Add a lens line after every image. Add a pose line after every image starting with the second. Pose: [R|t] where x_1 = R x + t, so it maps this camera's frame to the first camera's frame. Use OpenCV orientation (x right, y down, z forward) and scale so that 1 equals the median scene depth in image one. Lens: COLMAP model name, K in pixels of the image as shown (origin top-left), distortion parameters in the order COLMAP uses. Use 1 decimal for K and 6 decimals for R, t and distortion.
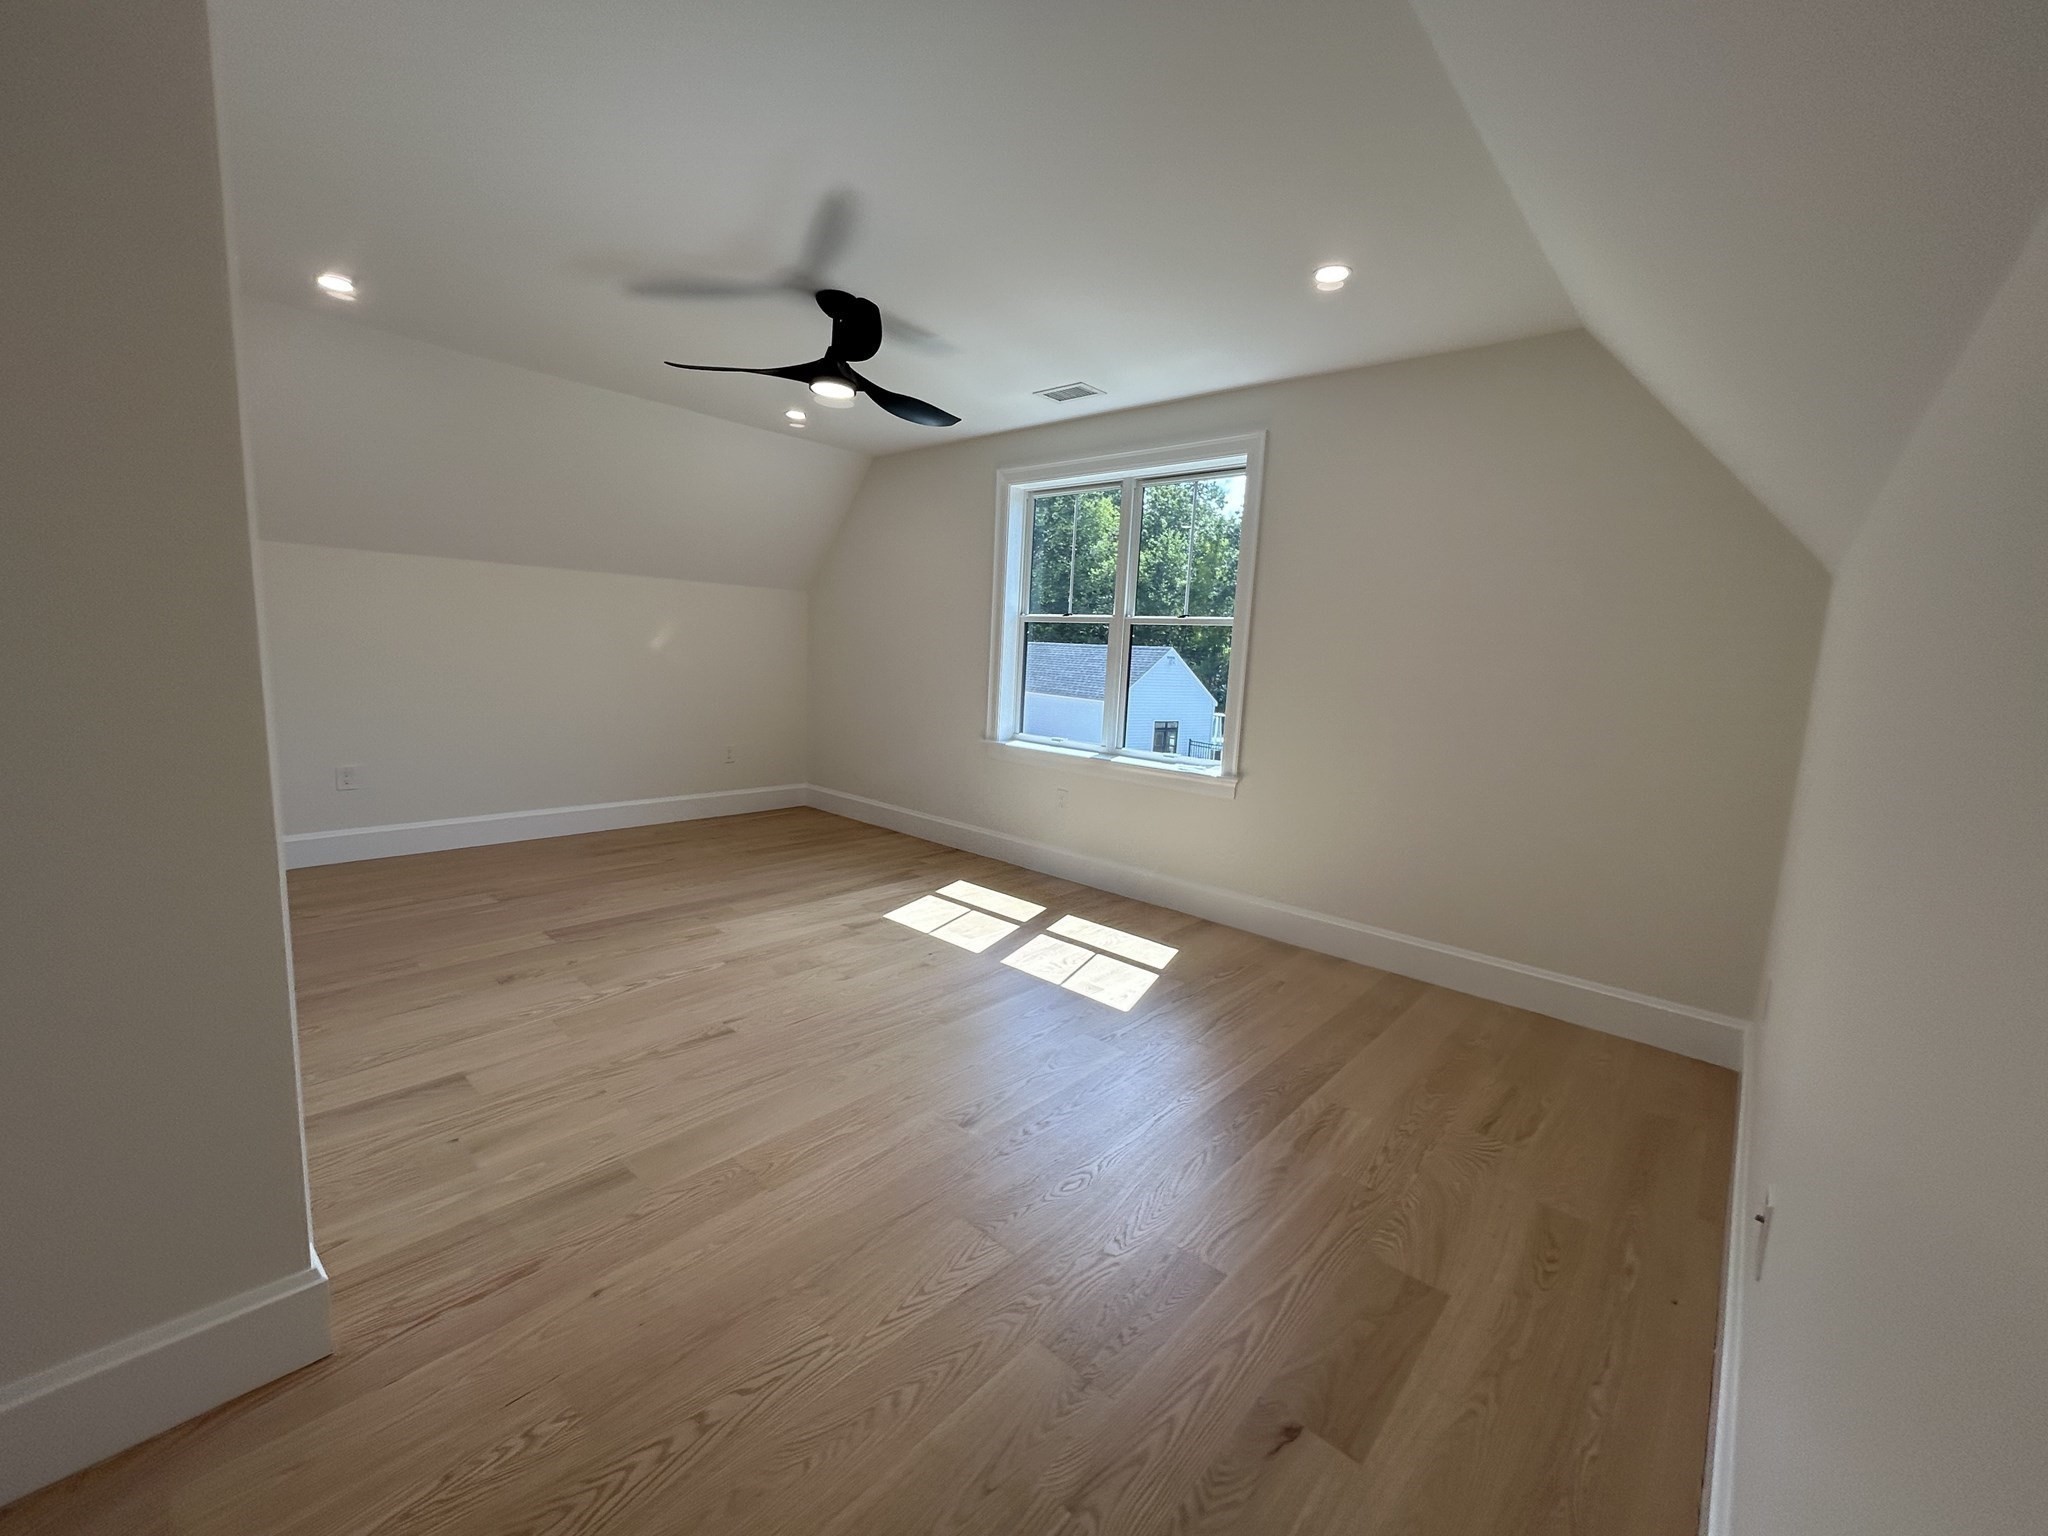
lens RADIAL K [[850.2, 0, 1024.0], [0, 850.2, 768.0], [0, 0, 1]] dist [-0.000628, -0.000002]
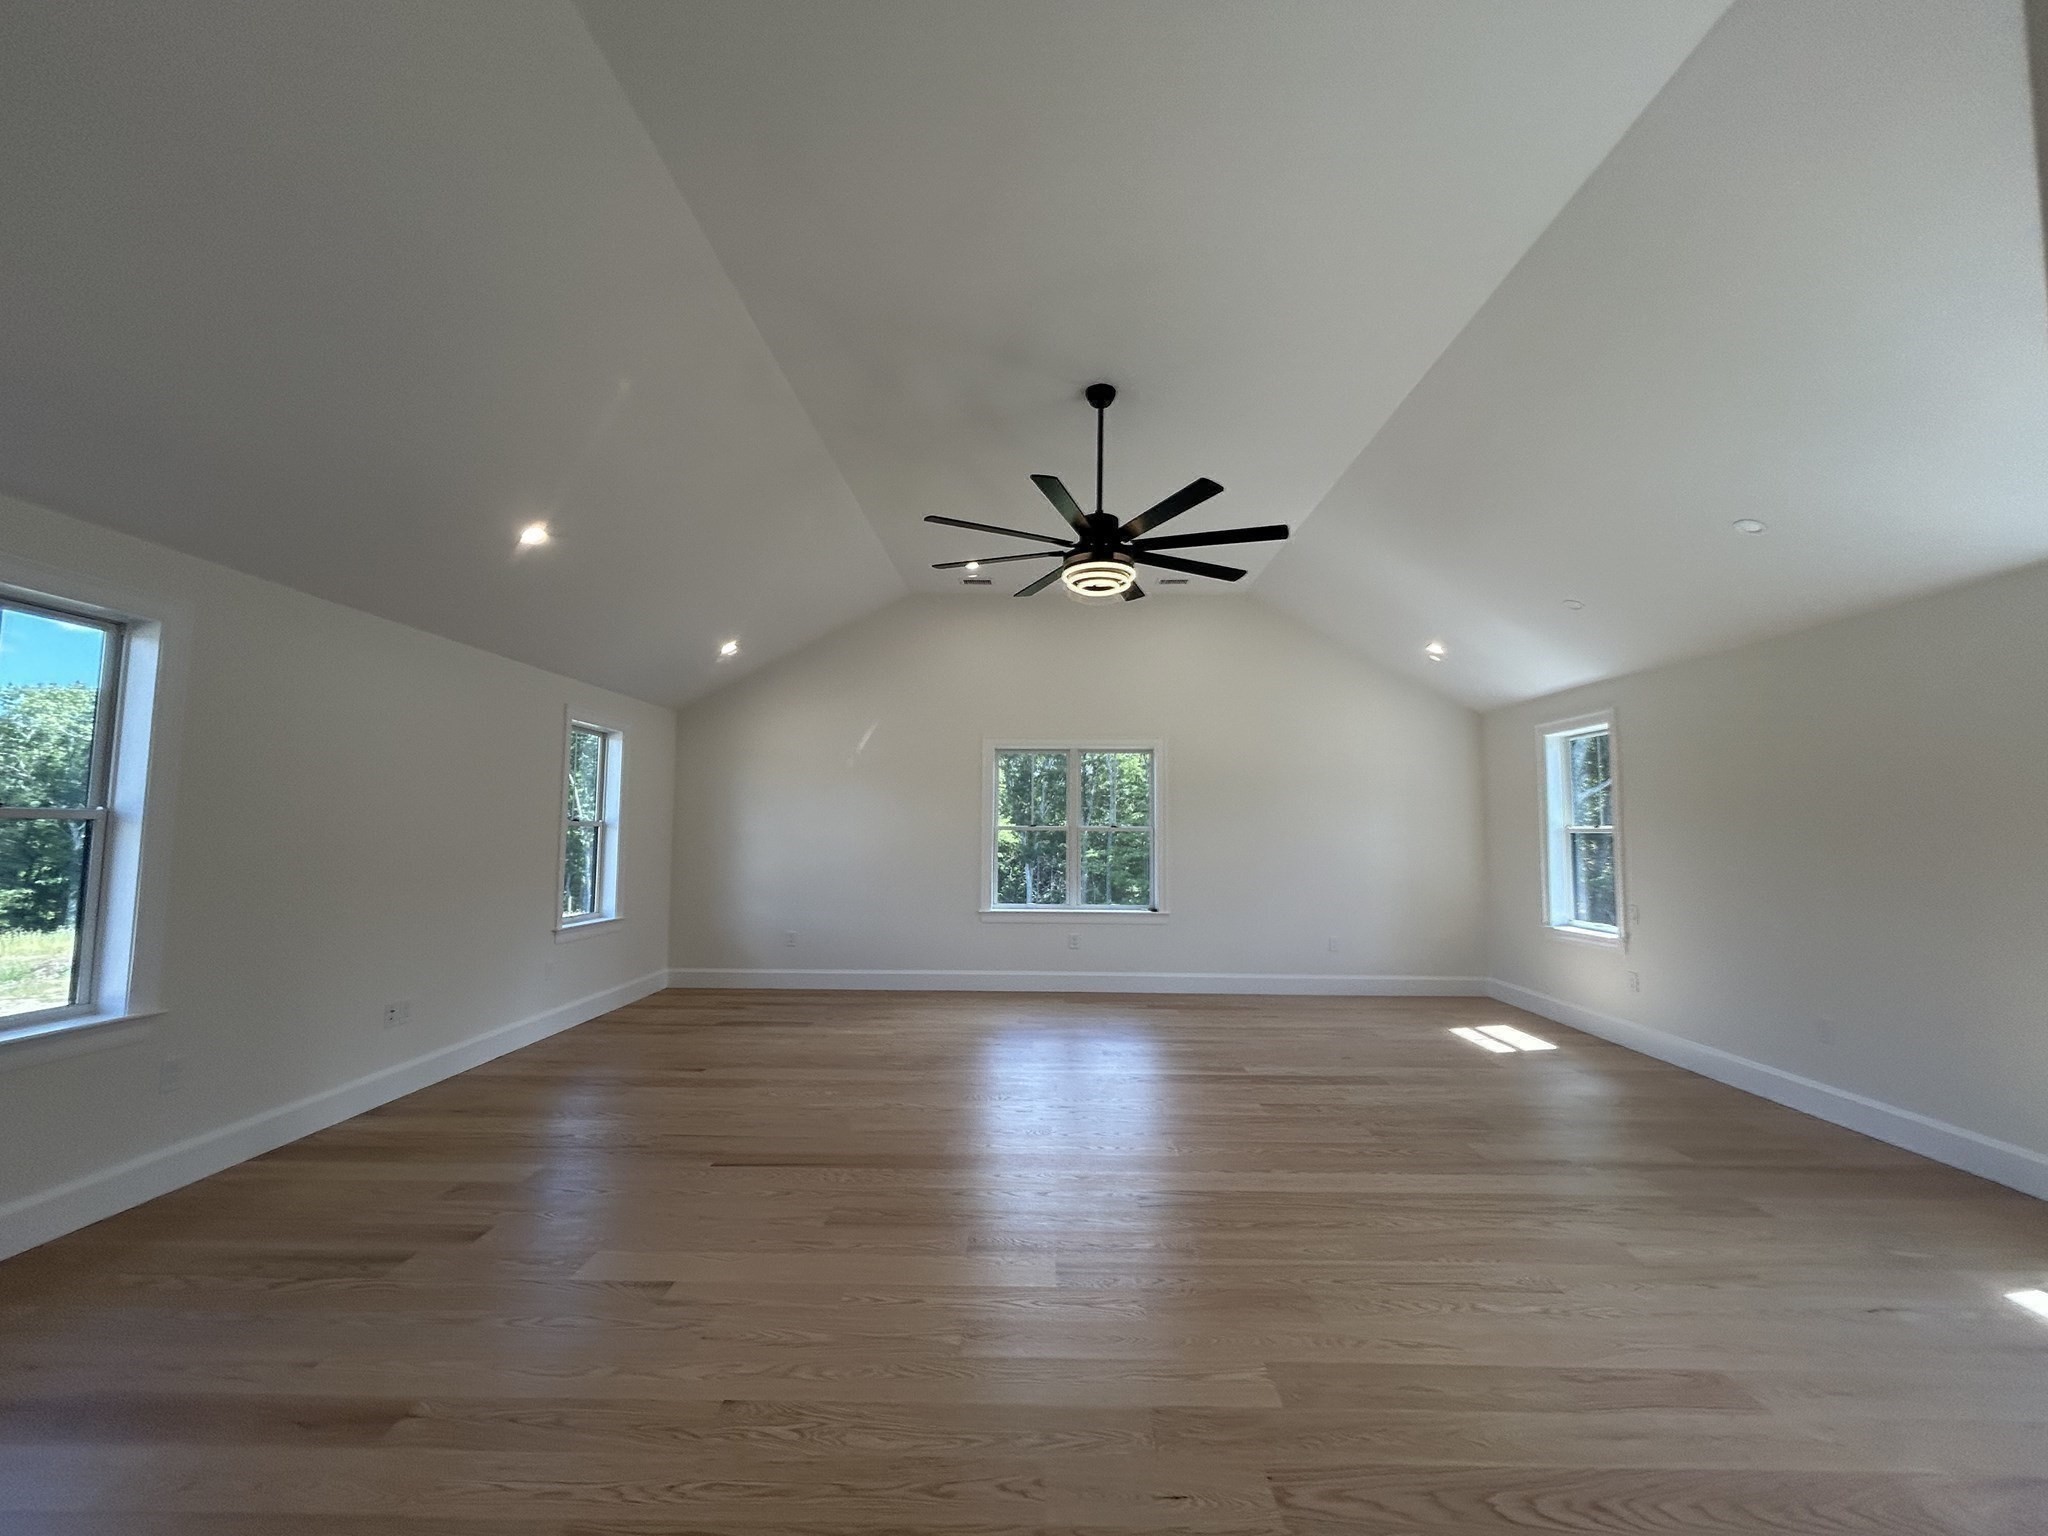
lens RADIAL K [[821.1, 0, 1033.3], [0, 821.1, 769.3], [0, 0, 1]] dist [-0.001206, 0.000019]
pose [[0.644015, -0.109226, -0.757175, 0.442878], [-0.088880, 0.972369, -0.215866, 0.078225], [0.759832, 0.206318, 0.616513, -0.427724]]
